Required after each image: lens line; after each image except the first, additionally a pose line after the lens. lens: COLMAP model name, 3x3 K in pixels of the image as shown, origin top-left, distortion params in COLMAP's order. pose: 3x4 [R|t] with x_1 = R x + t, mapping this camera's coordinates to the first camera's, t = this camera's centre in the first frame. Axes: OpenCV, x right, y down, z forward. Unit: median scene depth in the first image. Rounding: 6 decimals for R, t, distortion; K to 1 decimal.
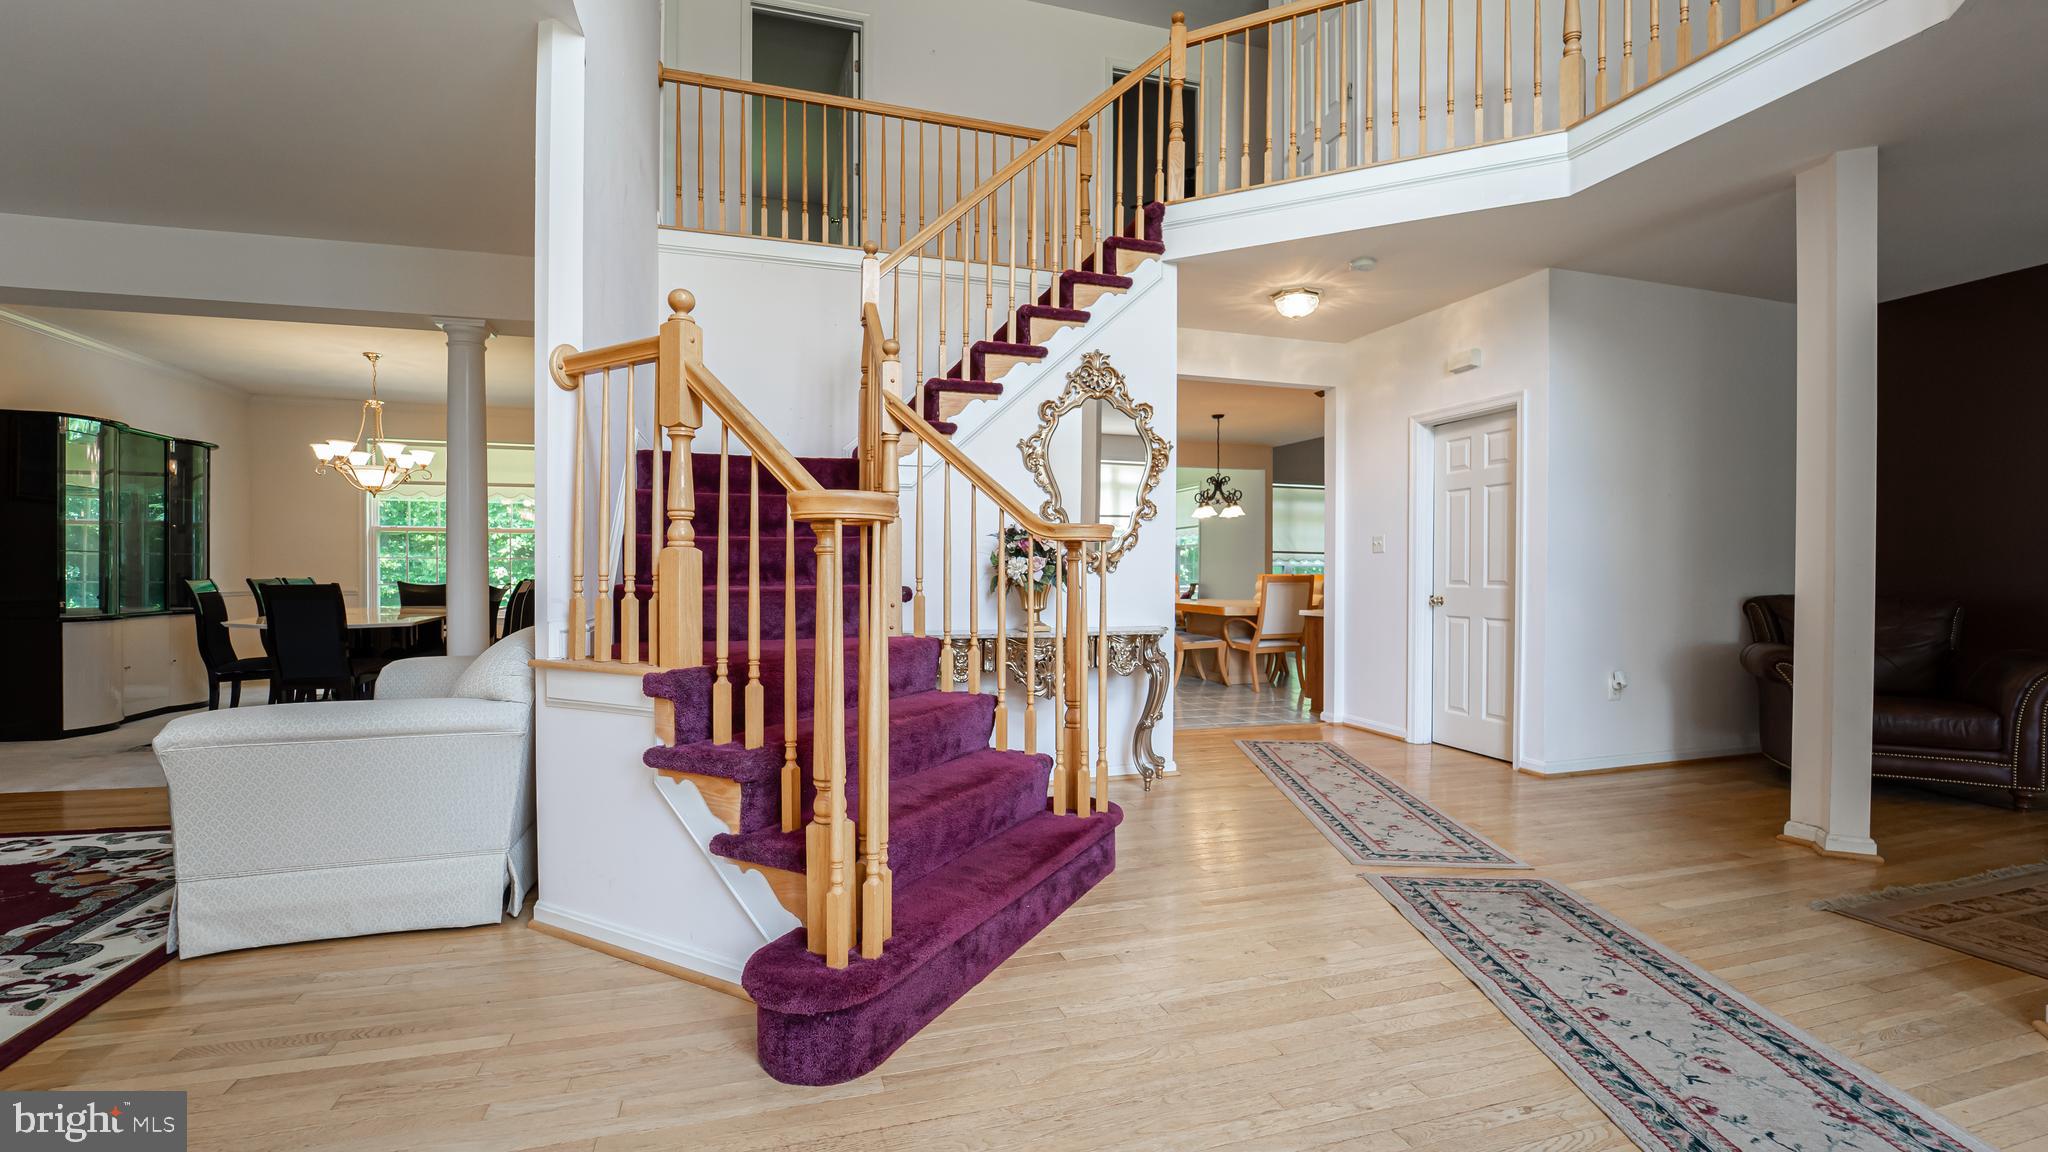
lens RADIAL K [[835.0, 0, 1002.6], [0, 835.0, 580.7], [0, 0, 1]] dist [-0.028722, 0.006046]
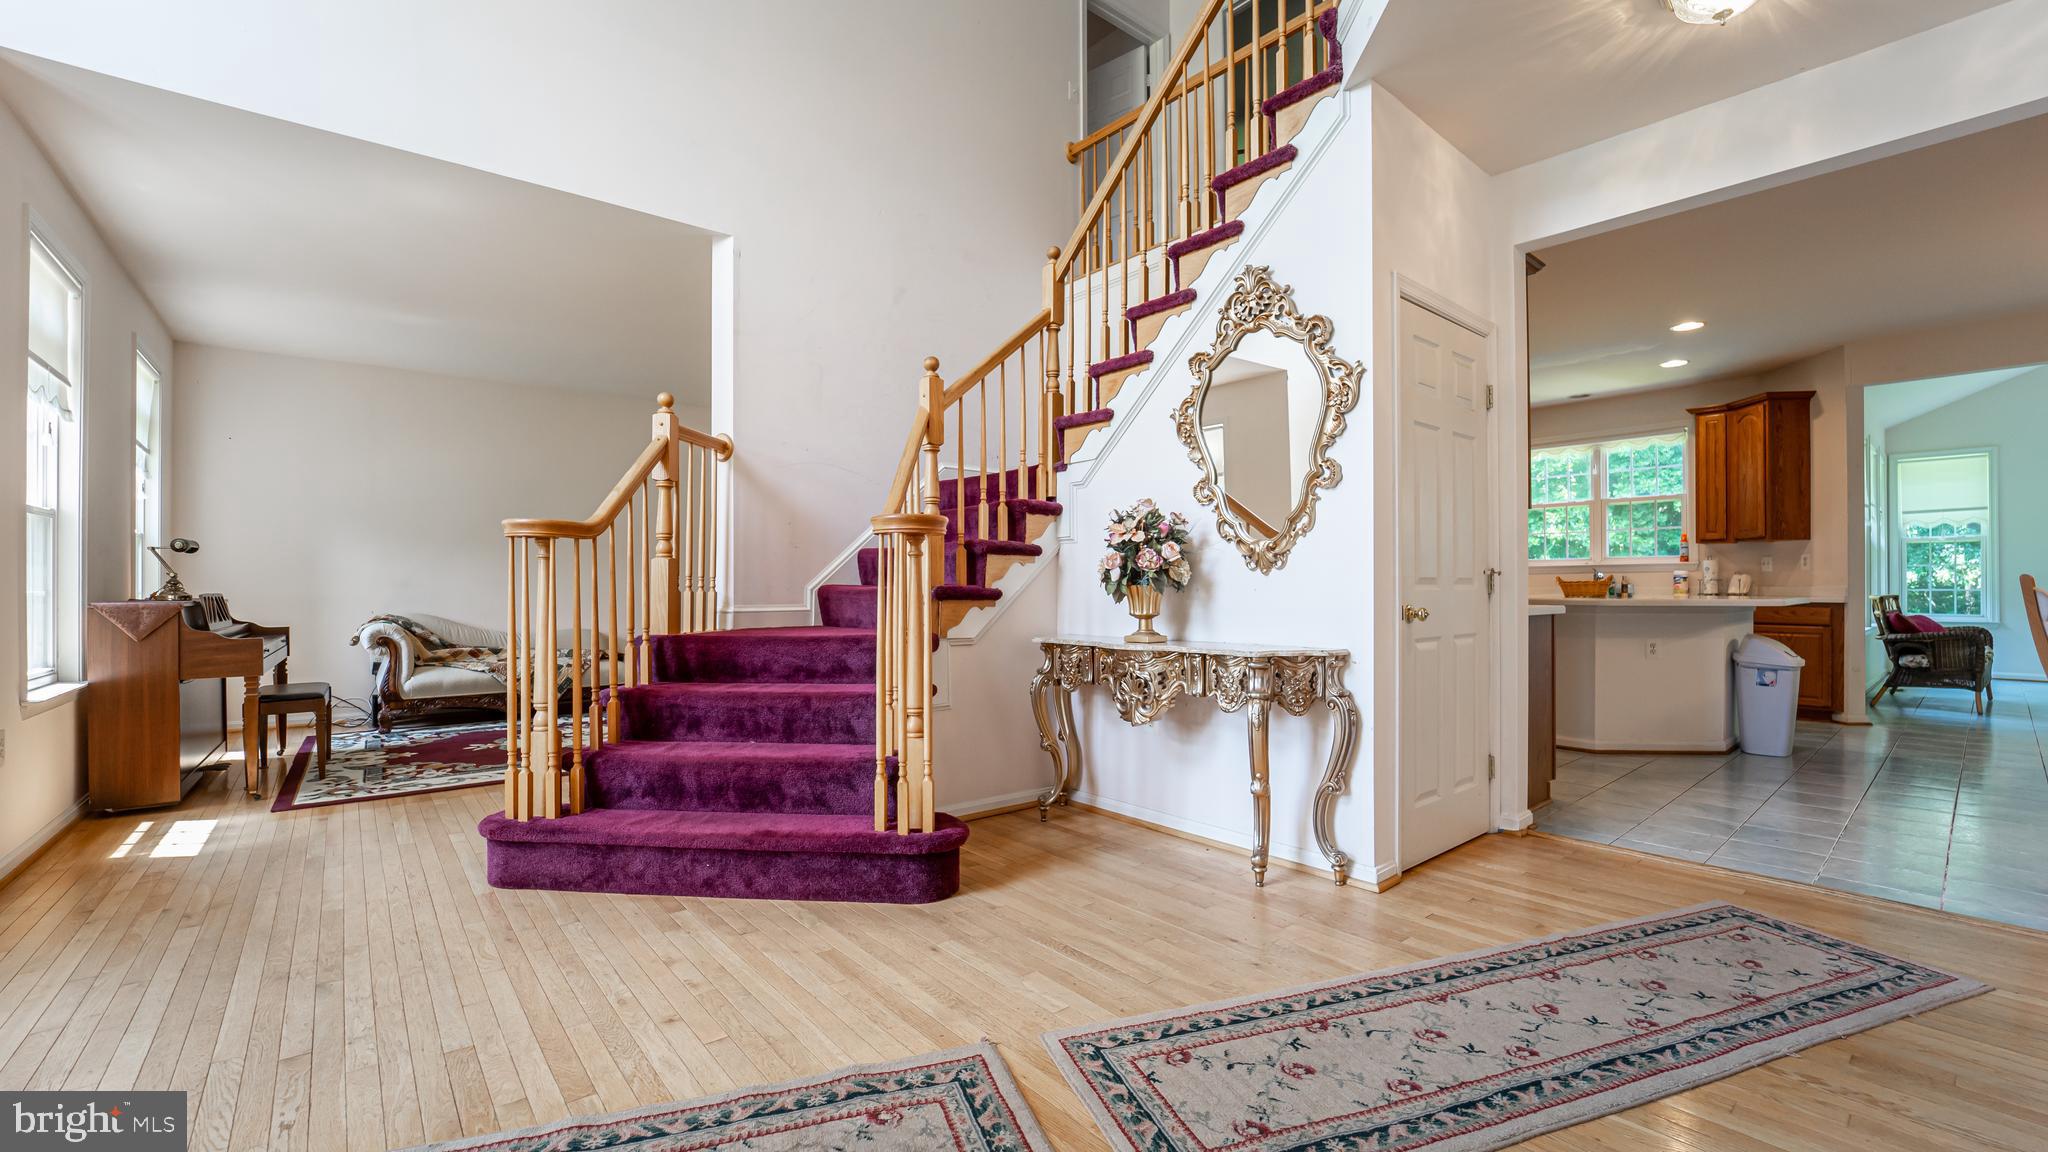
lens RADIAL K [[835.0, 0, 1024.4], [0, 835.0, 586.2], [0, 0, 1]] dist [-0.028722, 0.006046]
pose [[0.411540, -0.001162, -0.911391, 0.849832], [-0.004777, 0.999983, -0.003432, 0.009188], [0.911379, 0.005766, 0.411527, 0.637247]]
